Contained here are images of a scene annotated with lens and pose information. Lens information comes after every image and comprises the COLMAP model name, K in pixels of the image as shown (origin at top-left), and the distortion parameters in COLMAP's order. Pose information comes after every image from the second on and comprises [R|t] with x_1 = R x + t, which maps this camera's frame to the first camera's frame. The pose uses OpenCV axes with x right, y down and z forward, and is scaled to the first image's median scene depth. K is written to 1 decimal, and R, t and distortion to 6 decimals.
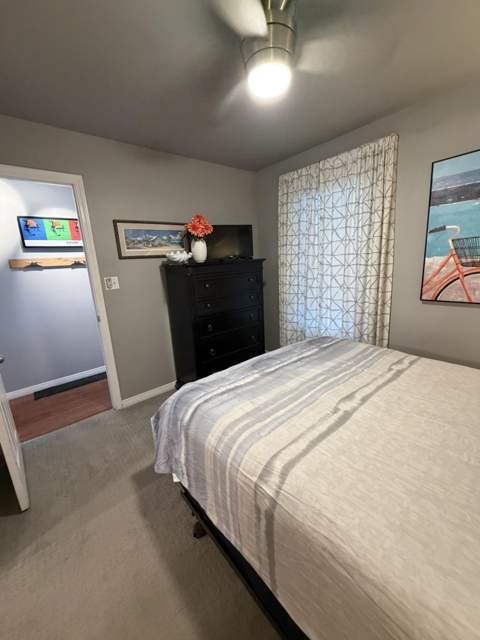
lens RADIAL K [[254.9, 0, 240.9], [0, 254.9, 317.8], [0, 0, 1]] dist [-0.000892, 0.000441]
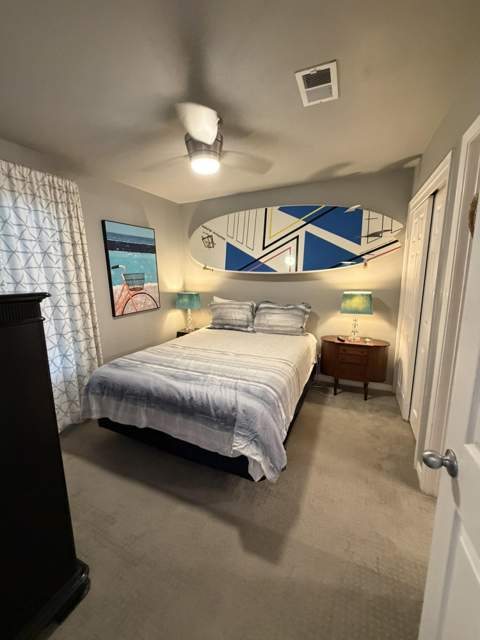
lens RADIAL K [[254.9, 0, 239.7], [0, 254.9, 320.4], [0, 0, 1]] dist [-0.000892, 0.000441]
pose [[-0.426317, -0.104868, 0.898475, -0.896913], [0.242951, 0.943488, 0.225400, -0.221046], [-0.871337, 0.314377, -0.376747, 1.060065]]
